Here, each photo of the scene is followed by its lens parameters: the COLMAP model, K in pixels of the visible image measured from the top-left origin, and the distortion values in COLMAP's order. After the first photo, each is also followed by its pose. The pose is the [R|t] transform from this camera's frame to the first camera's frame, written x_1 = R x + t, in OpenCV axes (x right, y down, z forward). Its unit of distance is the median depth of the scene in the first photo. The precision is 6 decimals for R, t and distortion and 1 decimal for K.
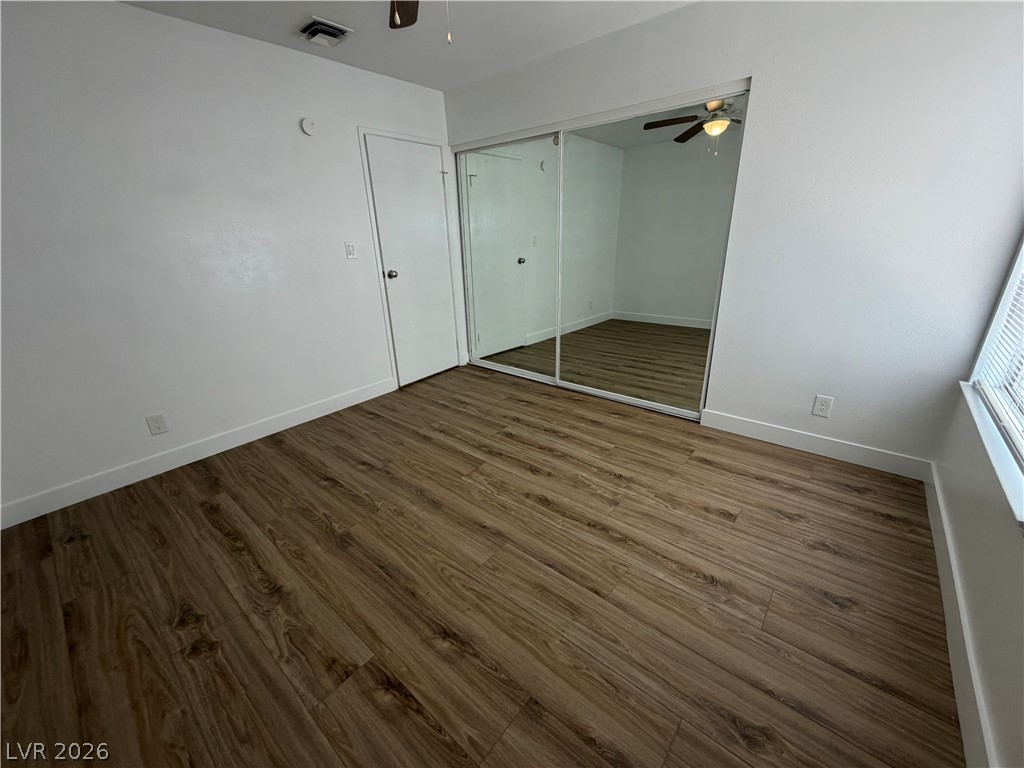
lens RADIAL K [[409.8, 0, 512.0], [0, 409.8, 382.4], [0, 0, 1]] dist [0.004069, -0.000074]
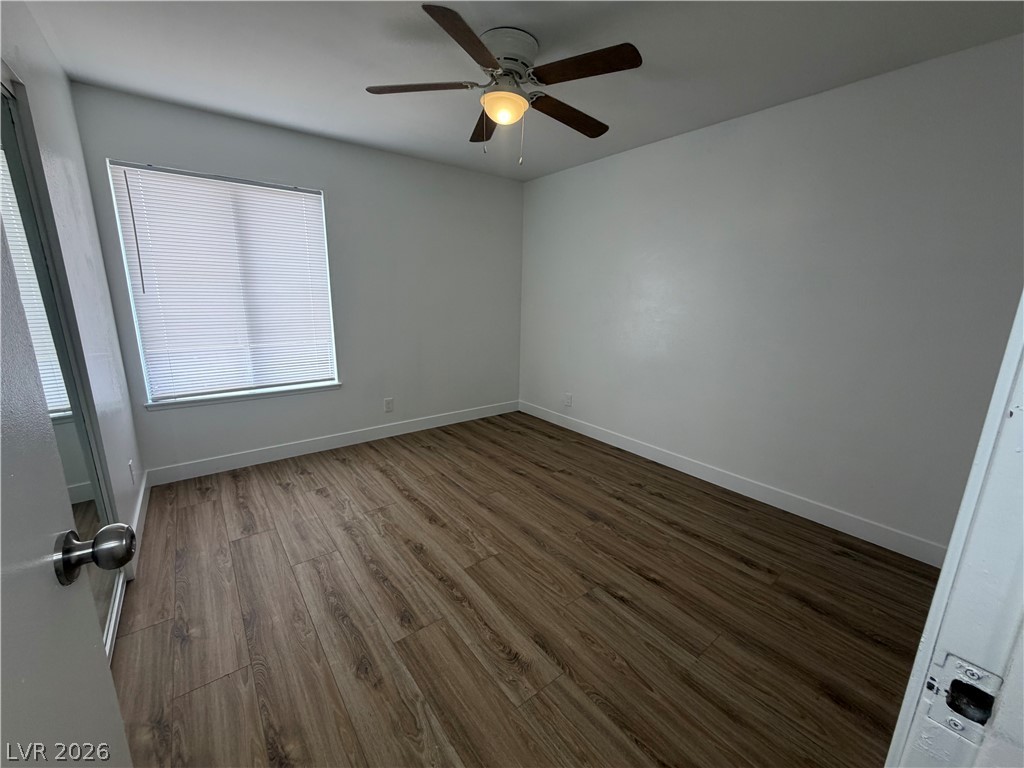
lens RADIAL K [[409.8, 0, 511.8], [0, 409.8, 383.3], [0, 0, 1]] dist [0.004069, -0.000074]
pose [[-0.979064, -0.029528, 0.201398, -0.335727], [0.084359, 0.841589, 0.533490, -0.588981], [-0.185247, 0.539311, -0.821479, 1.581618]]
